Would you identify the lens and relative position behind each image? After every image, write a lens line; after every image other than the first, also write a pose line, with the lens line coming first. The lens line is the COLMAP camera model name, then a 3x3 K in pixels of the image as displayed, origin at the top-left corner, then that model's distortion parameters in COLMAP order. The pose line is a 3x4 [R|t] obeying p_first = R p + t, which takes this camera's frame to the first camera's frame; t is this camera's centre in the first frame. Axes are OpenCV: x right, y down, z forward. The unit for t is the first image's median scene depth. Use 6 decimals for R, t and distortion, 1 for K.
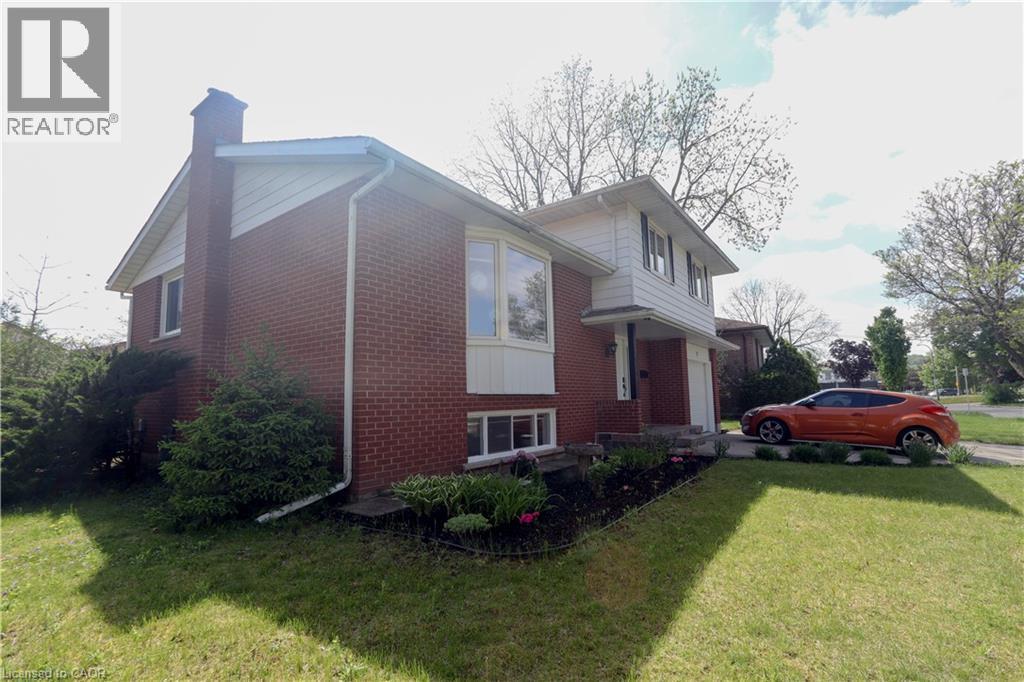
lens RADIAL K [[469.1, 0, 513.6], [0, 469.1, 352.9], [0, 0, 1]] dist [-0.017853, 0.001638]
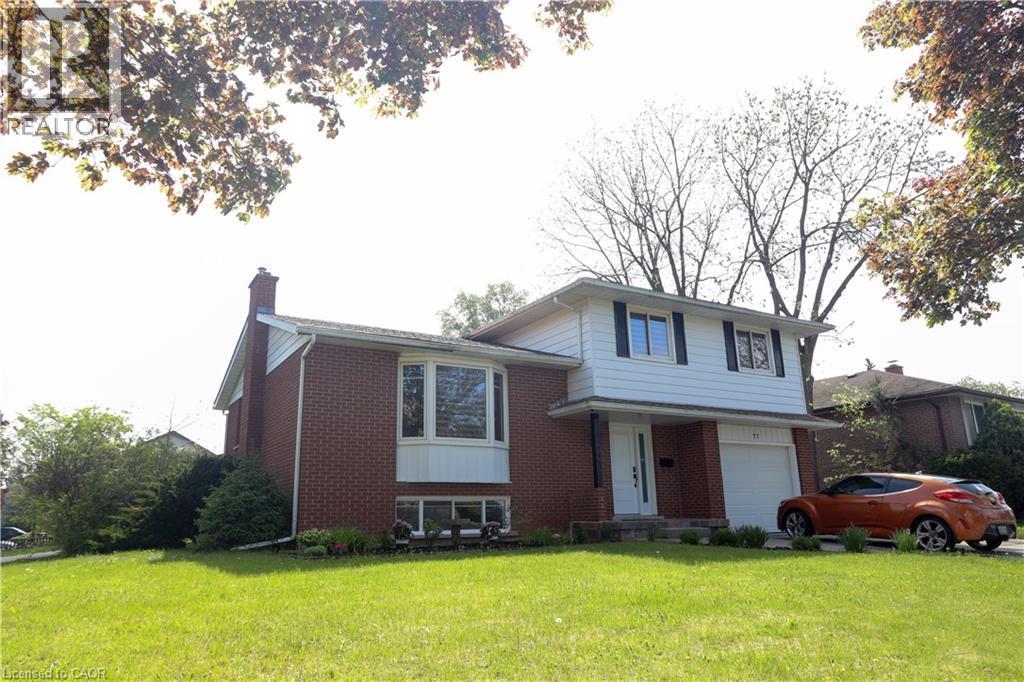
lens RADIAL K [[706.6, 0, 512.0], [0, 706.6, 341.0], [0, 0, 1]] dist [-0.028372, 0.000280]
pose [[0.917650, -0.096359, -0.385531, 0.783436], [0.042742, 0.988461, -0.145320, -0.002458], [0.395085, 0.116875, 0.911180, -0.573387]]
